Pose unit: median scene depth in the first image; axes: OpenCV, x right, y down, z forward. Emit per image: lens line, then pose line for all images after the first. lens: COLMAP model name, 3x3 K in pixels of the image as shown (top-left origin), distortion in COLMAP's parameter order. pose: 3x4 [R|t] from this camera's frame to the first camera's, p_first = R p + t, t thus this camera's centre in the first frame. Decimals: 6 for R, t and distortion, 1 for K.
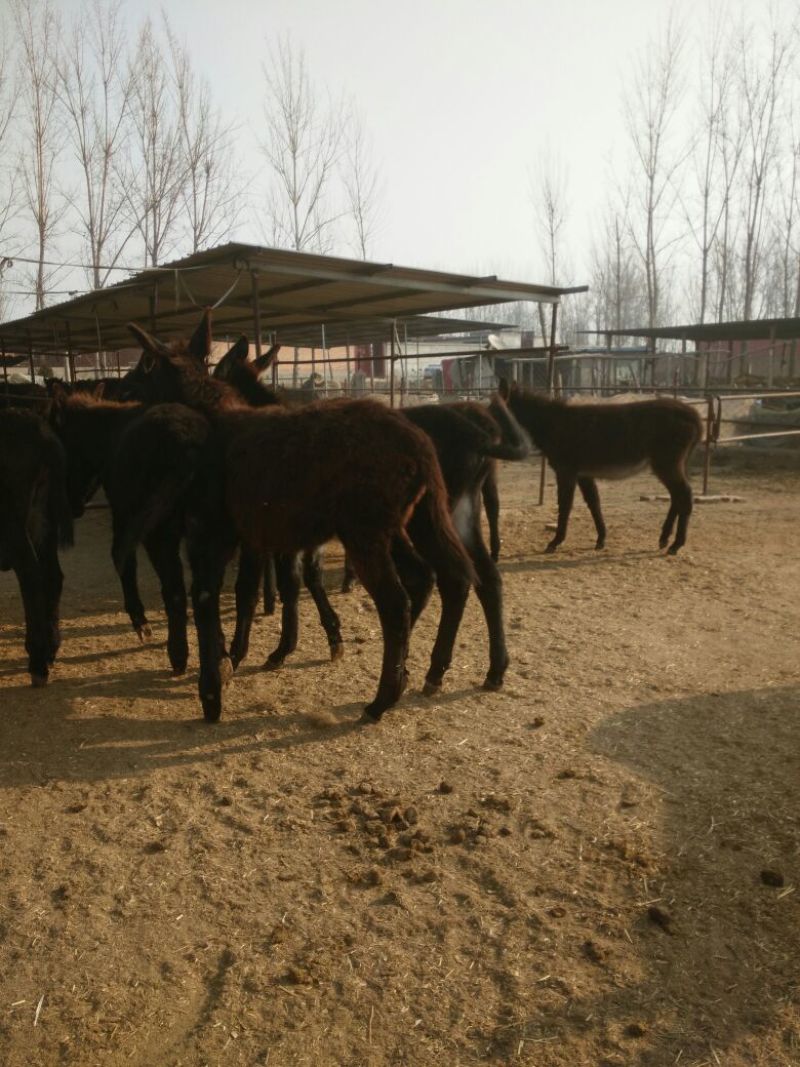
lens RADIAL K [[865.8, 0, 400.0], [0, 865.8, 533.5], [0, 0, 1]] dist [-0.000594, -0.005903]
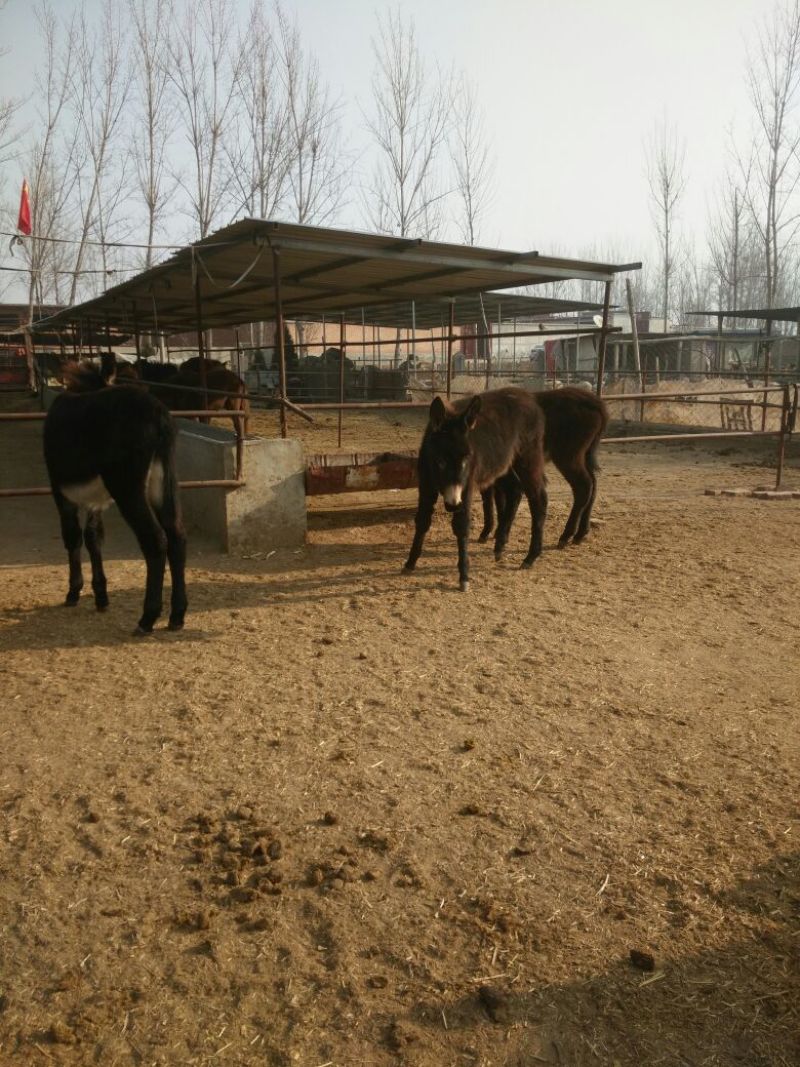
lens RADIAL K [[883.2, 0, 400.0], [0, 883.2, 533.5], [0, 0, 1]] dist [-0.020650, -0.000093]
pose [[0.994199, 0.027971, -0.103854, 0.225639], [-0.026227, 0.999492, 0.018125, -0.021416], [0.104308, -0.015297, 0.994427, 0.108535]]
